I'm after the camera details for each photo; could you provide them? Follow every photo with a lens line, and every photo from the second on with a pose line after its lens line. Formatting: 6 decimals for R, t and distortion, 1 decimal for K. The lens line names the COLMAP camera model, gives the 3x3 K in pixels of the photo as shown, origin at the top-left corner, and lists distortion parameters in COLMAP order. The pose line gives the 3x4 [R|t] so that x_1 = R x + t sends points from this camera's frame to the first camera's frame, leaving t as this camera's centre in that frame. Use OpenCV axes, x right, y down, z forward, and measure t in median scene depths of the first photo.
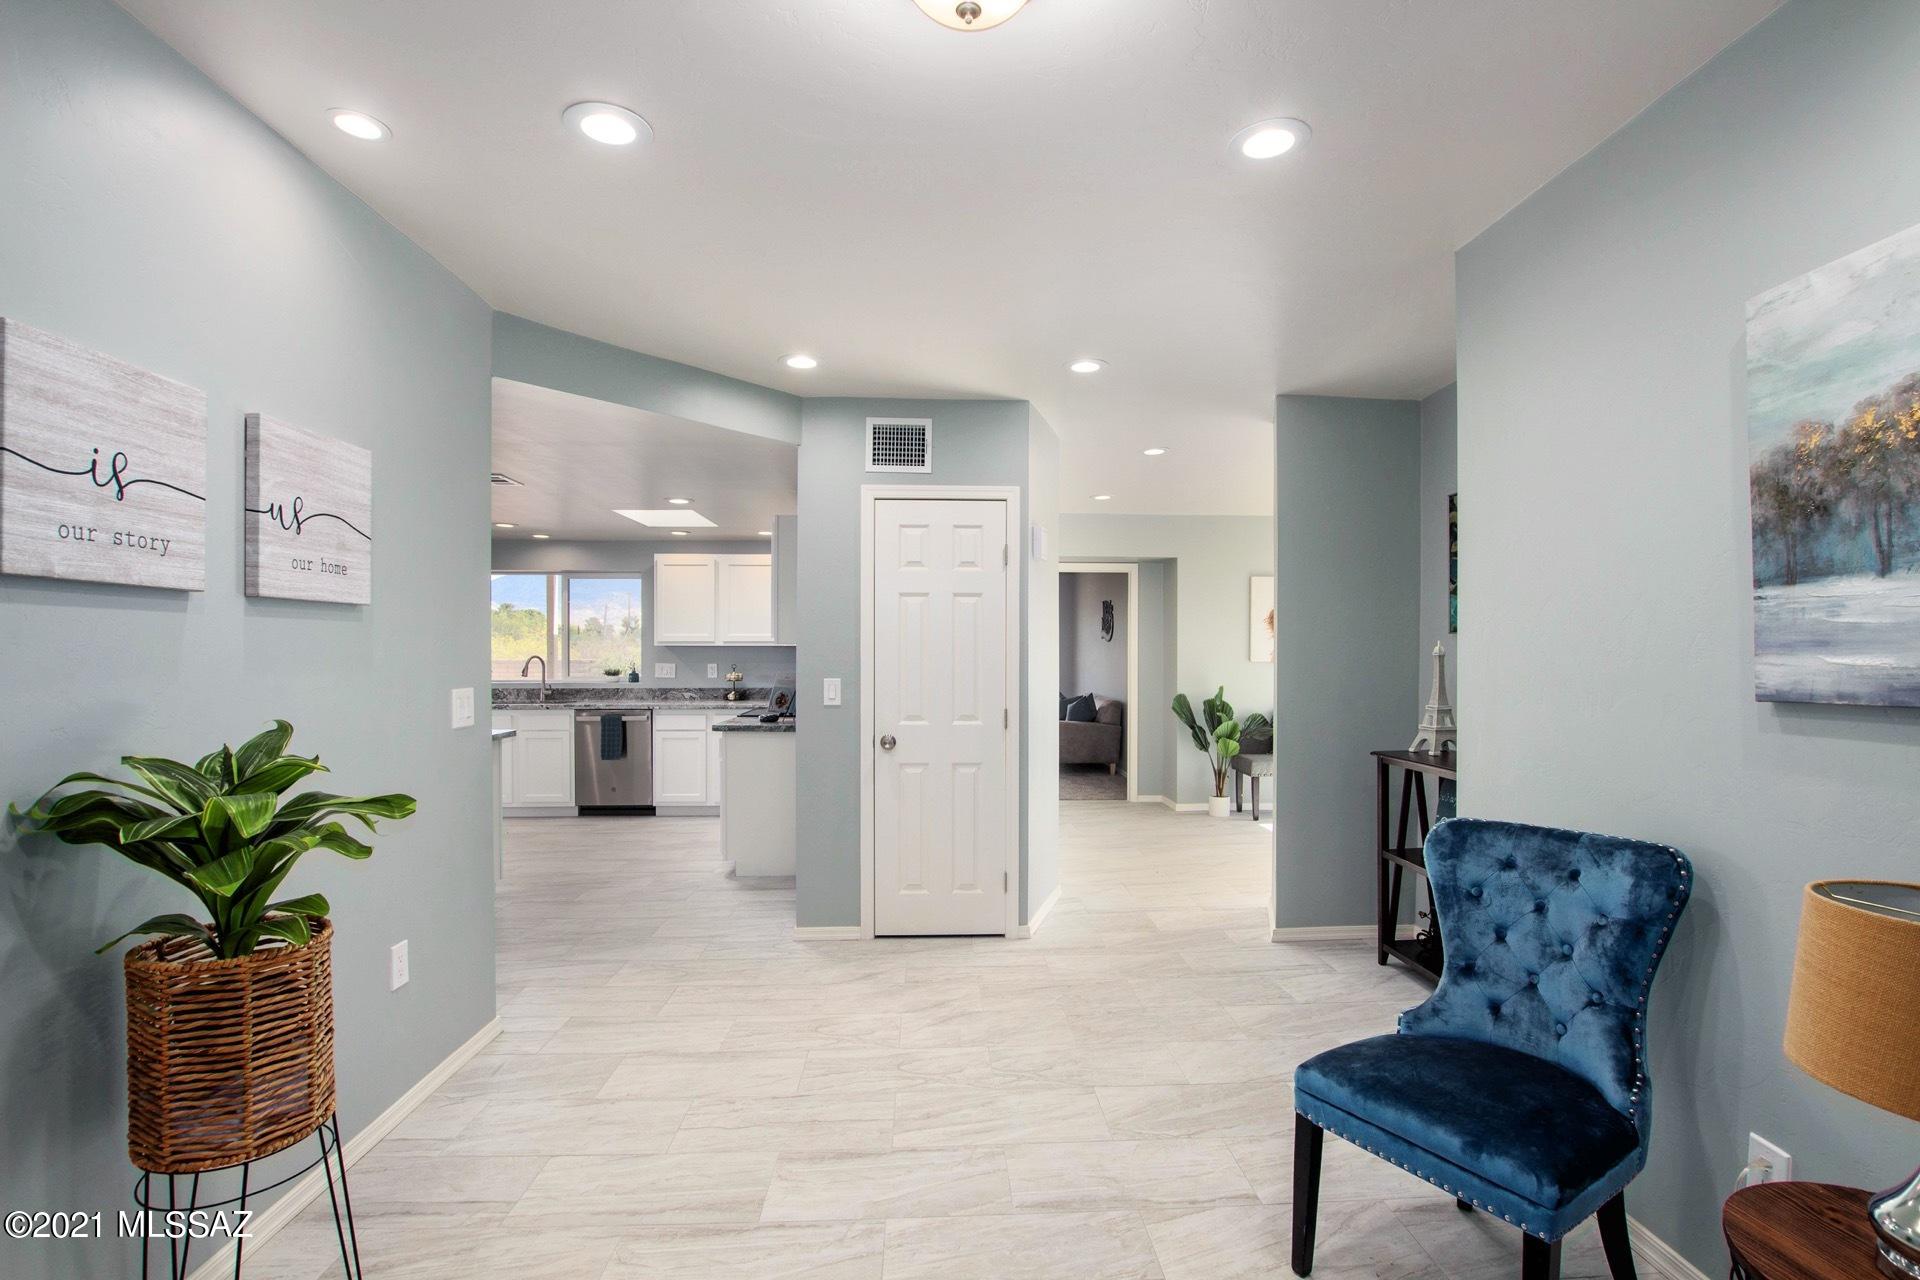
lens RADIAL K [[882.7, 0, 958.9], [0, 882.7, 652.8], [0, 0, 1]] dist [-0.000459, -0.000041]
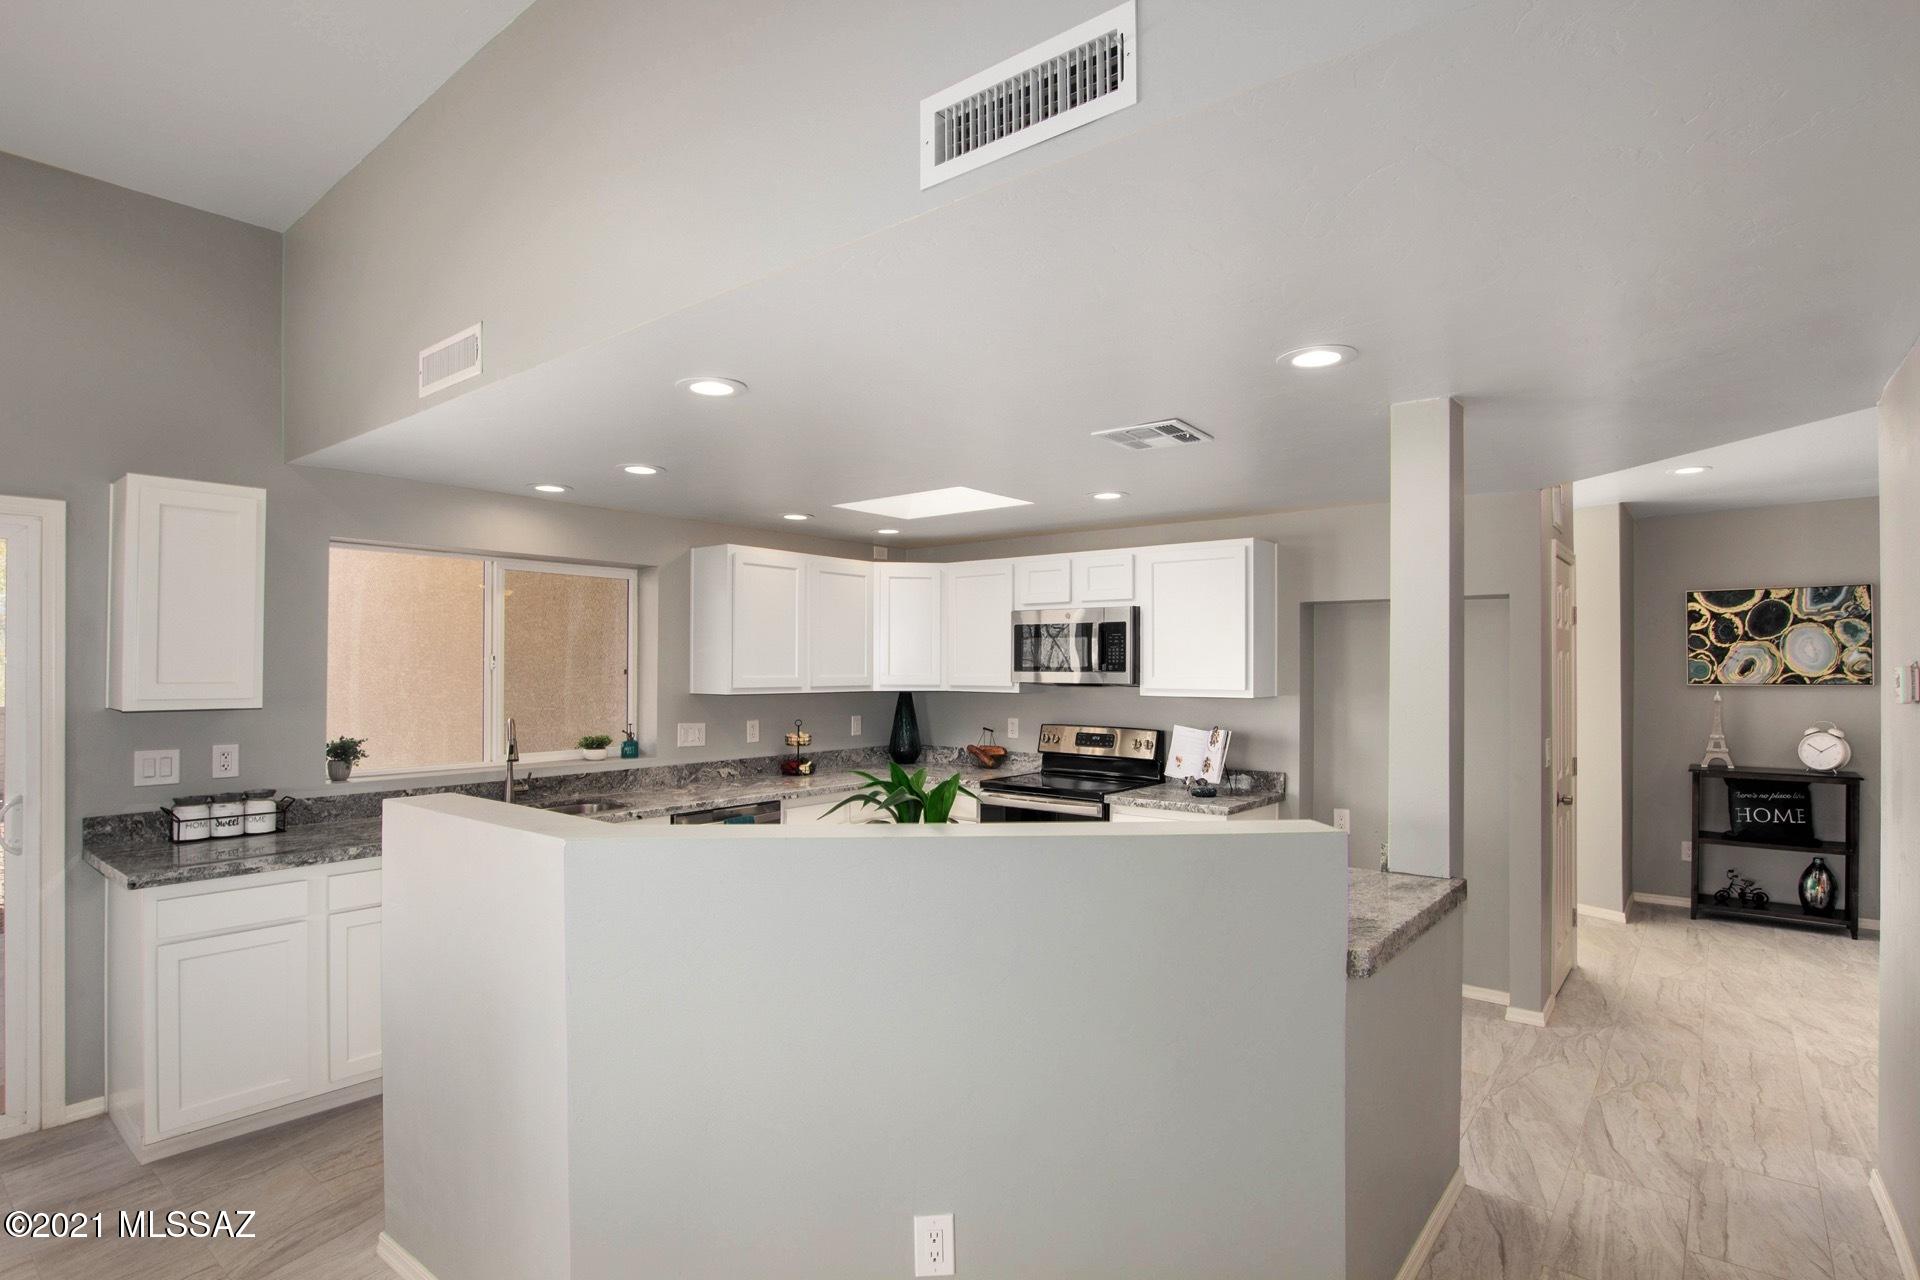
lens RADIAL K [[983.6, 0, 960.8], [0, 983.6, 662.0], [0, 0, 1]] dist [-0.018150, 0.000588]
pose [[0.653307, 0.005764, 0.757071, -0.760935], [-0.000995, 0.999977, -0.006755, -0.026456], [-0.757092, 0.003659, 0.653298, 0.445633]]
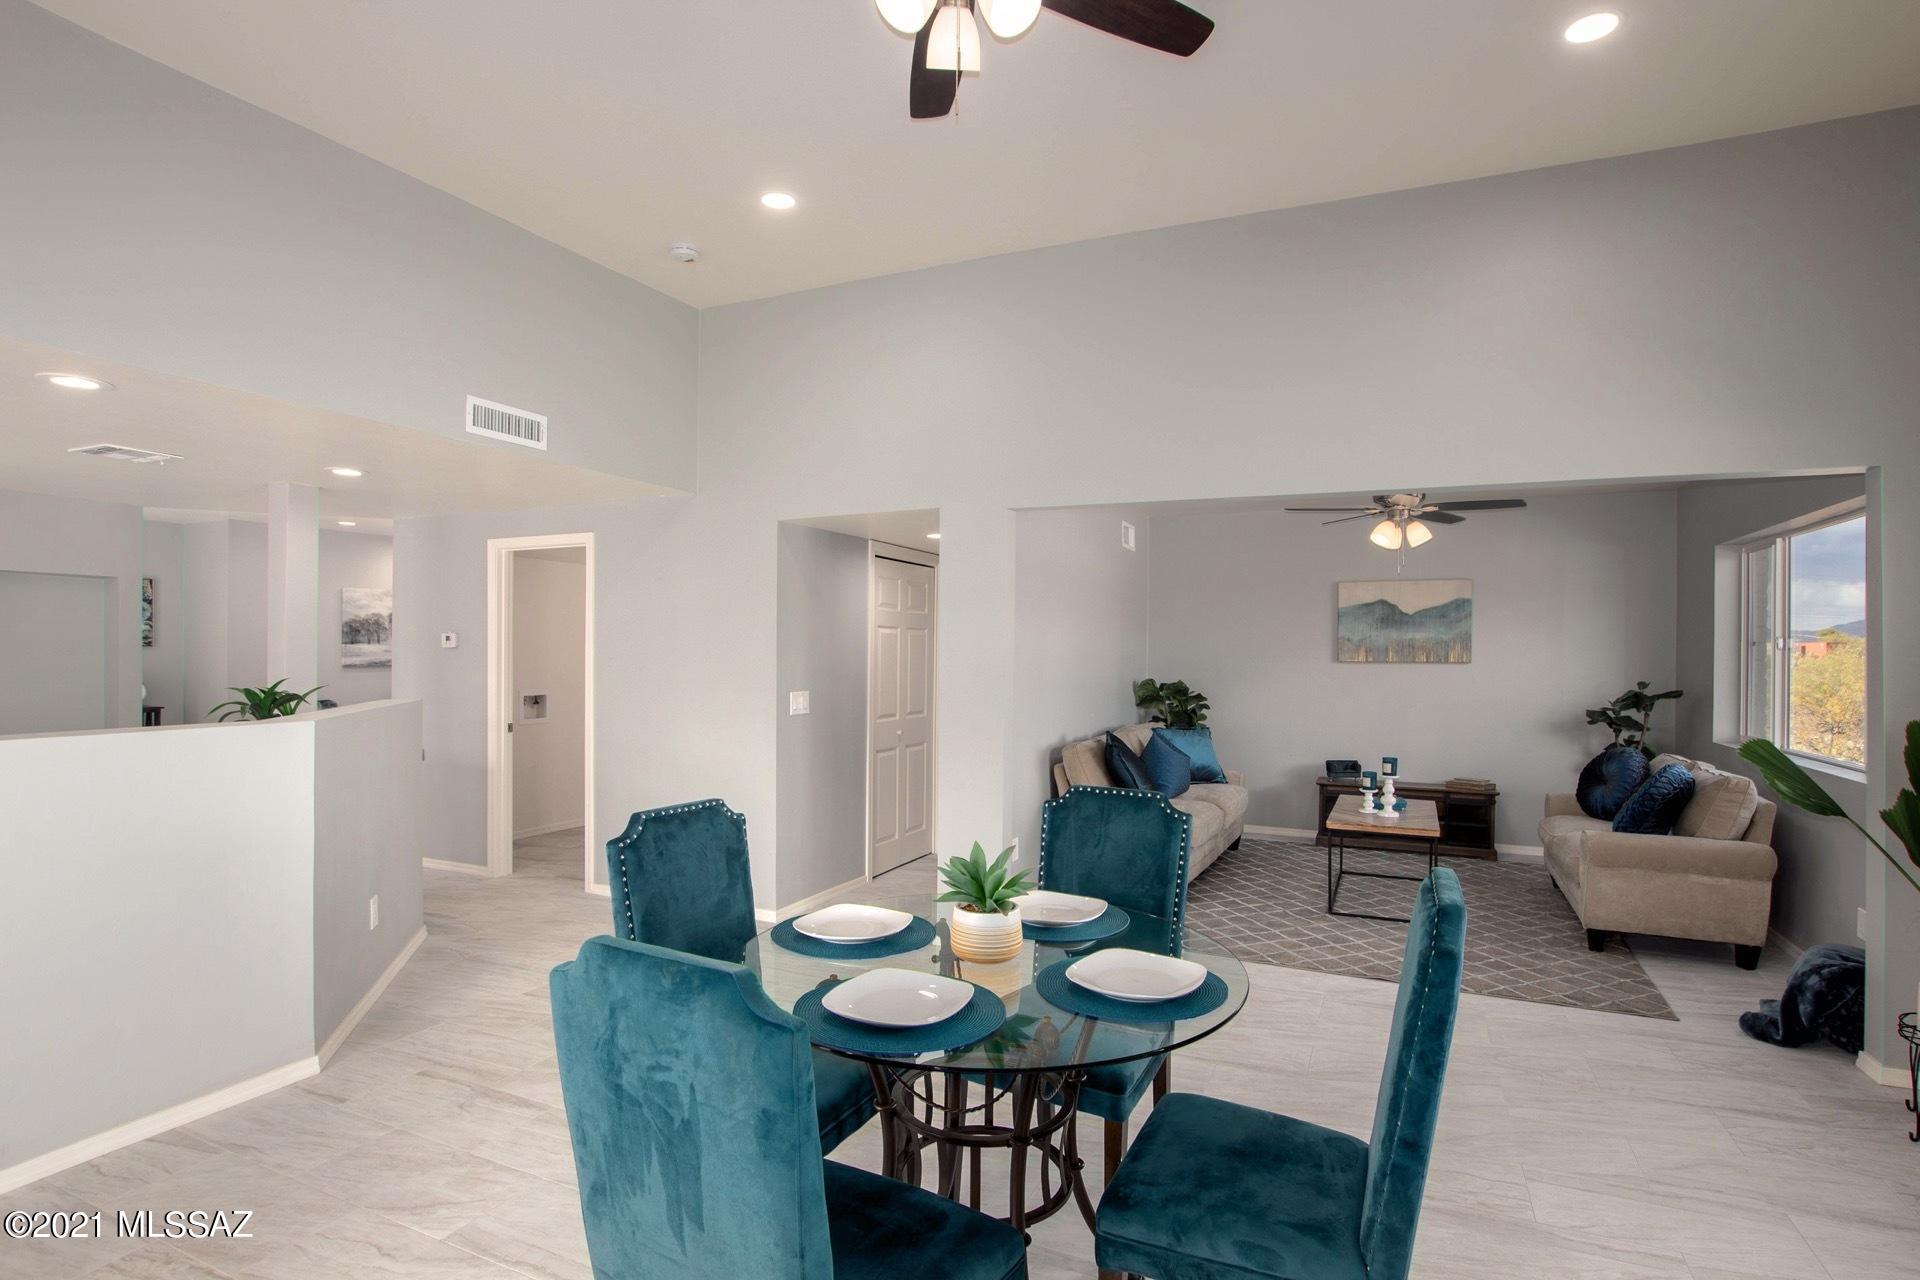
lens RADIAL K [[947.8, 0, 960.0], [0, 947.8, 640.0], [0, 0, 1]] dist [0.000121, 0.000177]
pose [[-0.879939, 0.001988, 0.475082, -1.098753], [-0.001152, 0.999979, -0.006317, -0.015600], [-0.475085, -0.006106, -0.879919, 0.939143]]
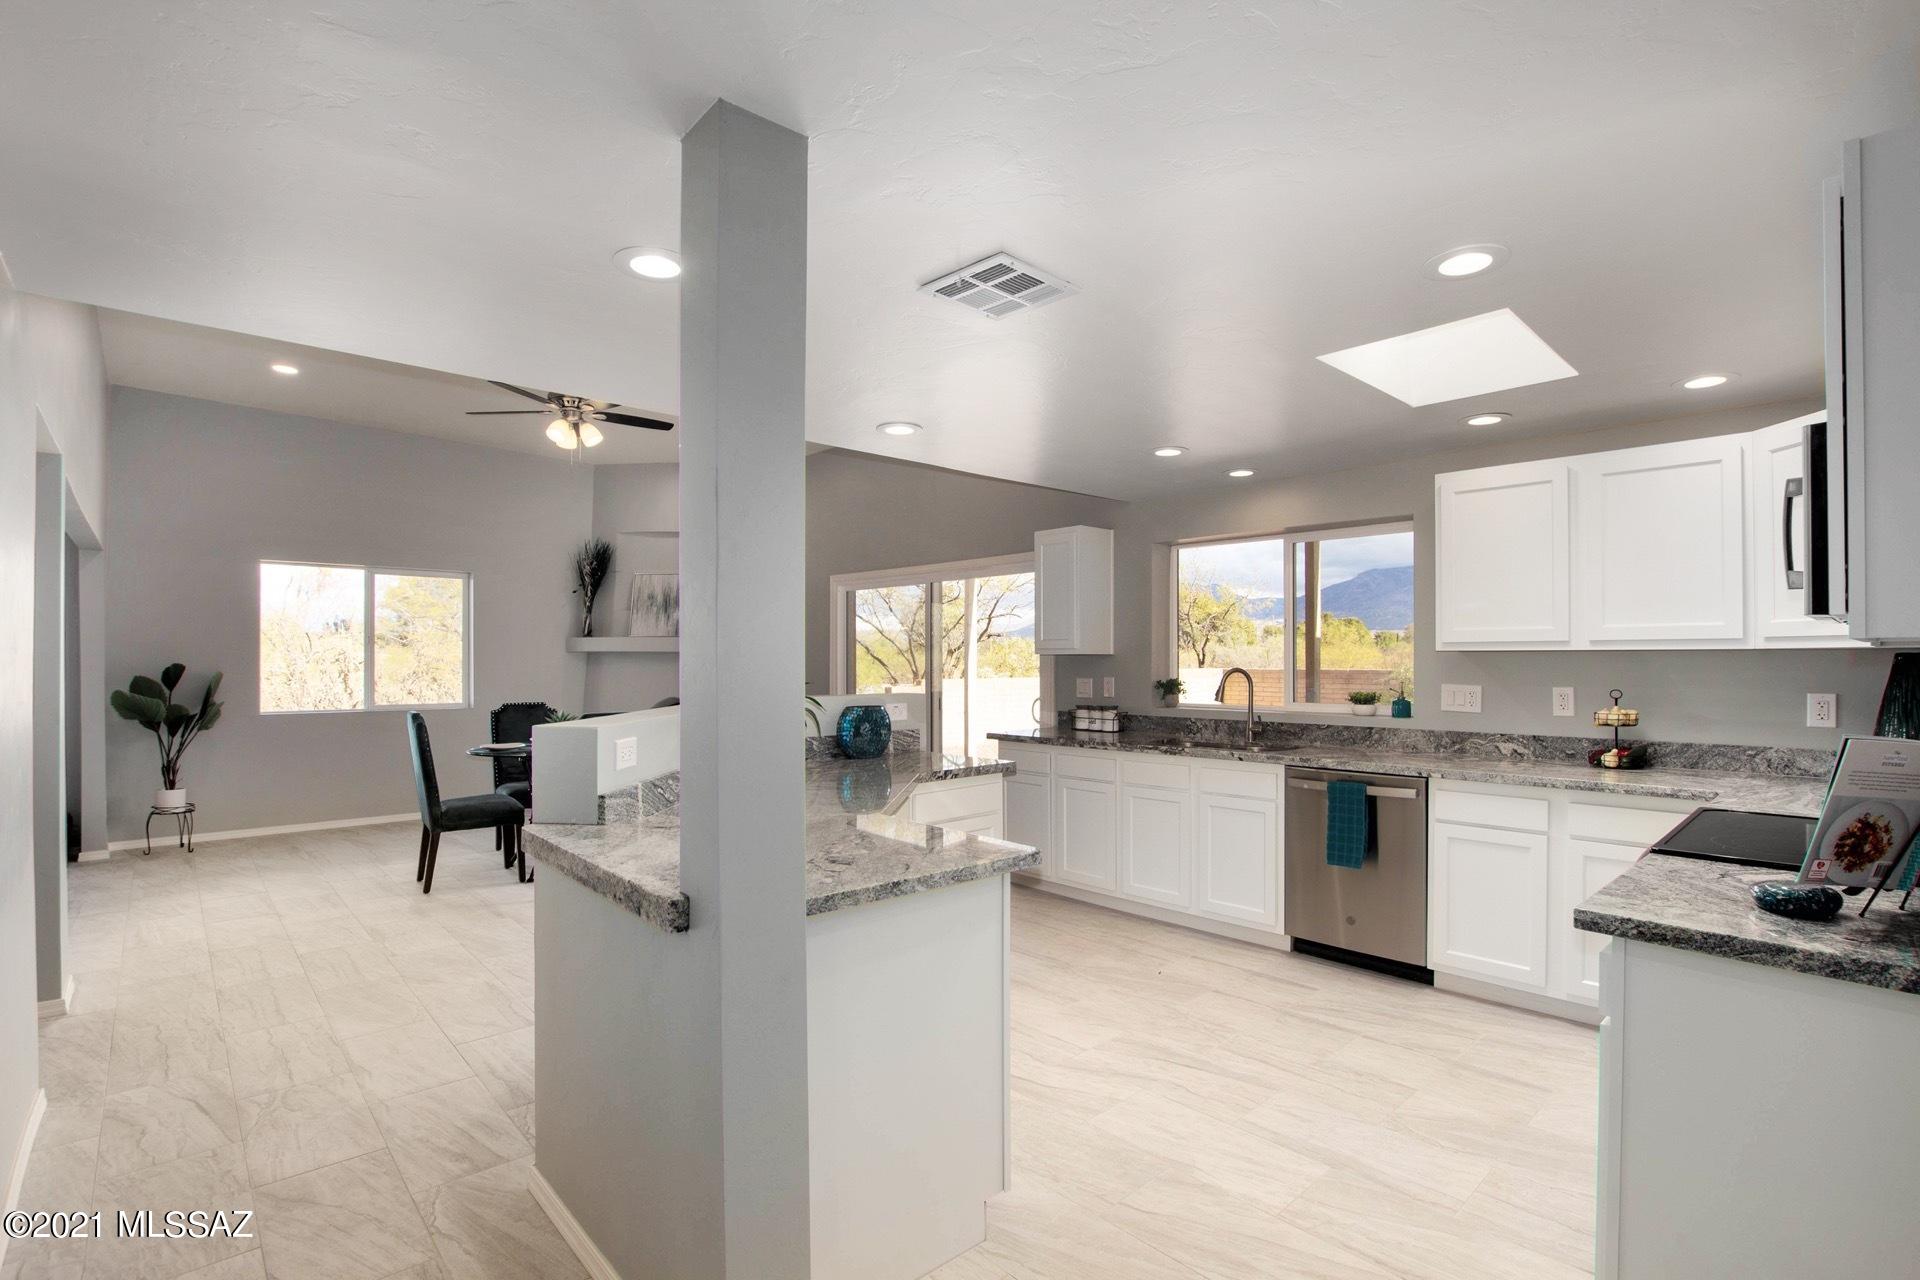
lens RADIAL K [[885.2, 0, 973.0], [0, 885.2, 662.2], [0, 0, 1]] dist [-0.032174, -0.000299]
pose [[0.652807, 0.001709, -0.757522, -0.135418], [-0.000896, 0.999998, 0.001484, -0.001775], [0.757524, -0.000290, 0.652808, 0.467227]]
